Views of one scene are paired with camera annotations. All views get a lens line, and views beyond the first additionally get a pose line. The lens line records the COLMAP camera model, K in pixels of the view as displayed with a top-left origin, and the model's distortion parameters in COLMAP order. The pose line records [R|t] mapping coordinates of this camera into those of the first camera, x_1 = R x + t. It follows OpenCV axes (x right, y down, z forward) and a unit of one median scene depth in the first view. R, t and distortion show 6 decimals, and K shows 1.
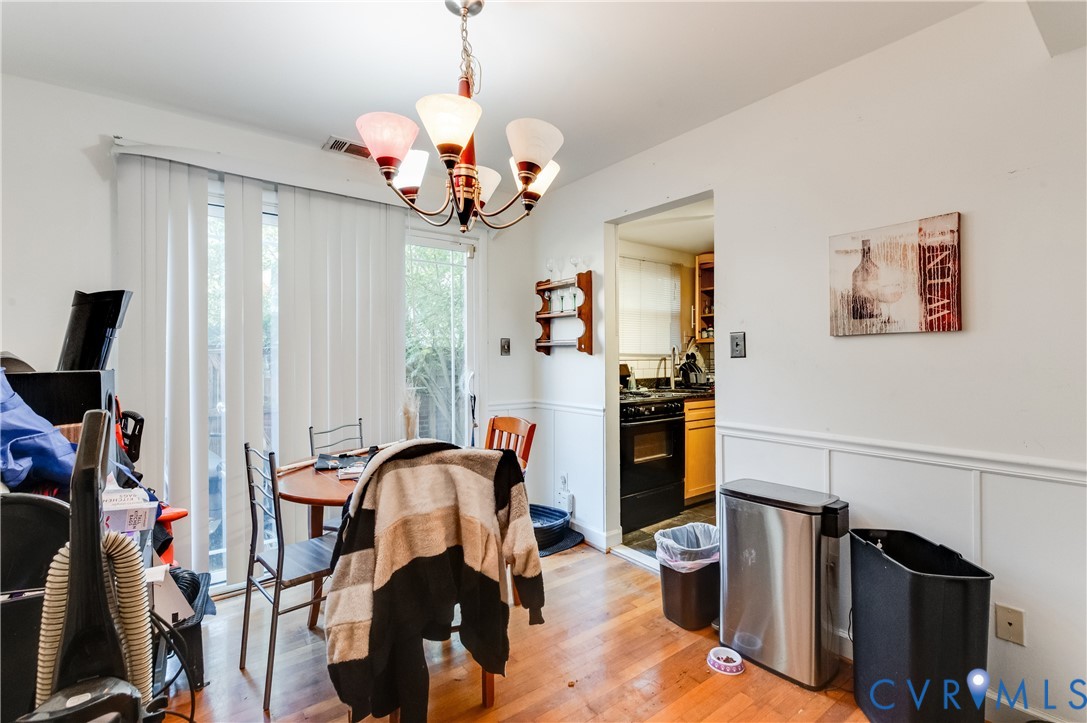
lens RADIAL K [[481.9, 0, 544.1], [0, 481.9, 365.4], [0, 0, 1]] dist [-0.001621, -0.003383]
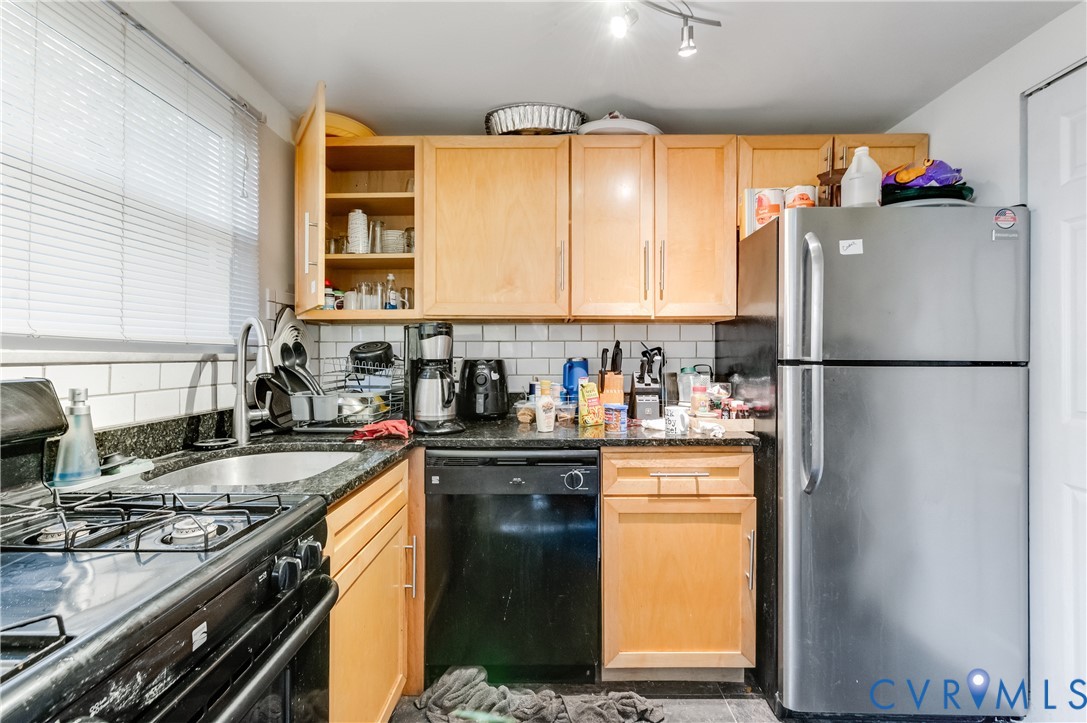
lens RADIAL K [[481.9, 0, 547.0], [0, 481.9, 352.8], [0, 0, 1]] dist [-0.001621, -0.003383]
pose [[0.612378, 0.008845, 0.790515, 0.125312], [0.008160, 0.999813, -0.017507, -0.009135], [-0.790523, 0.017171, 0.612192, 0.607110]]
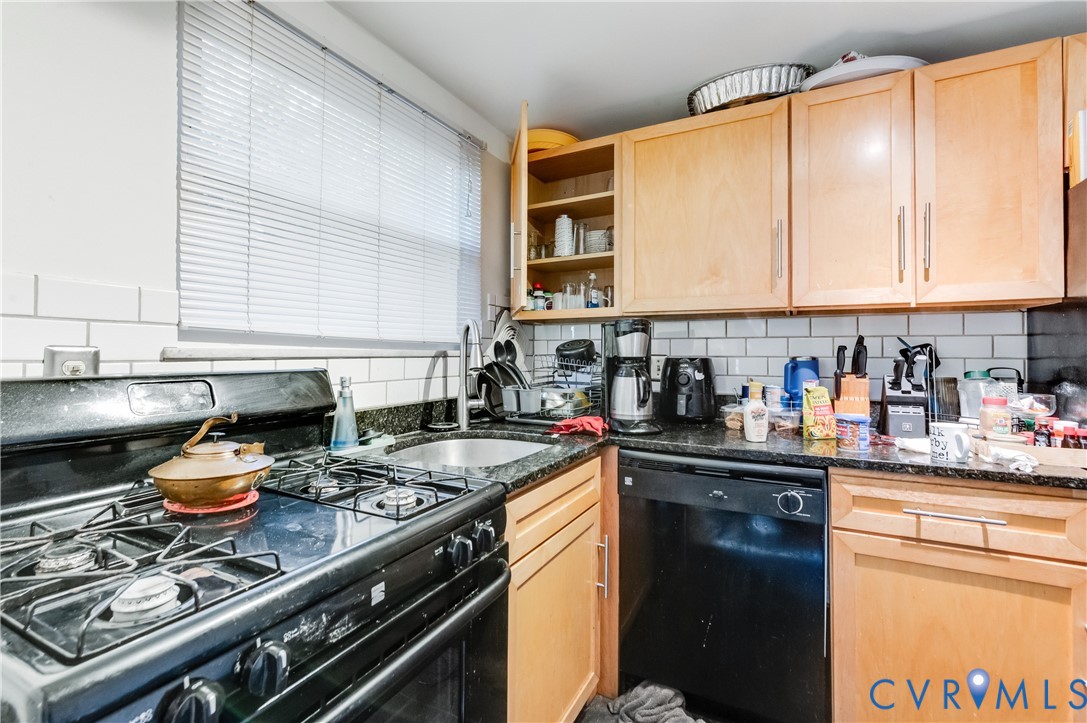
lens RADIAL K [[481.9, 0, 535.9], [0, 481.9, 344.0], [0, 0, 1]] dist [-0.001621, -0.003383]
pose [[0.912150, 0.016089, 0.409541, 0.155179], [-0.003341, 0.999488, -0.031826, -0.009336], [-0.409843, 0.027662, 0.911737, 0.601205]]
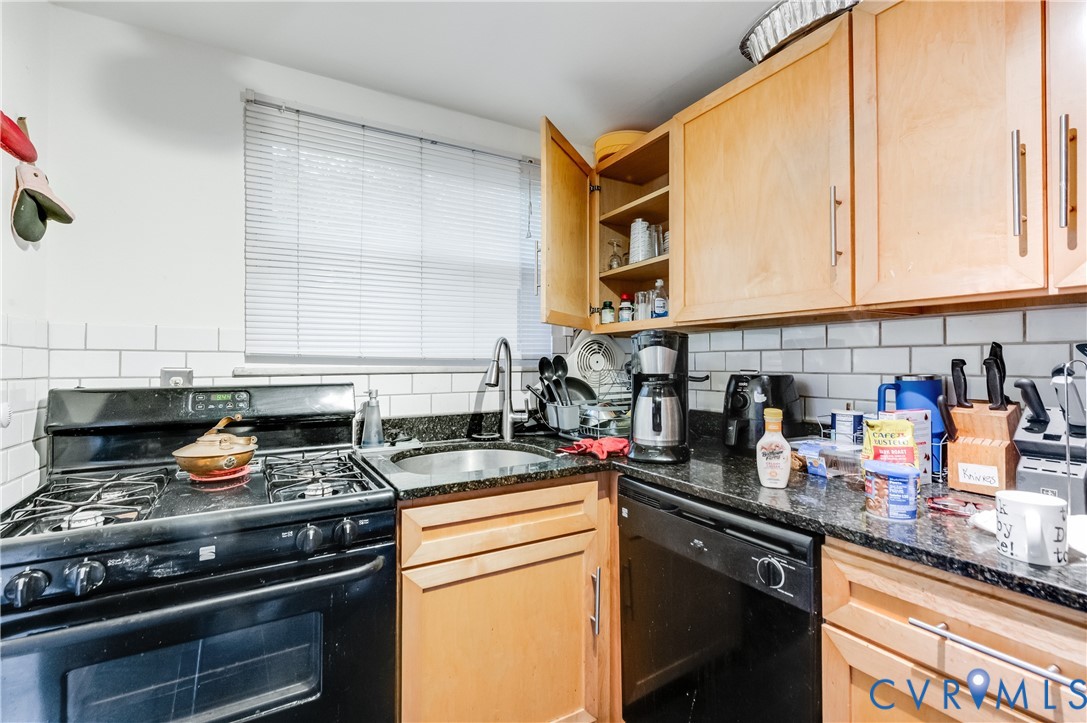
lens RADIAL K [[481.9, 0, 547.5], [0, 481.9, 357.6], [0, 0, 1]] dist [-0.001621, -0.003383]
pose [[0.991664, 0.001931, -0.128834, 0.356984], [-0.004673, 0.999769, -0.020990, -0.015728], [0.128764, 0.021418, 0.991444, 0.573746]]
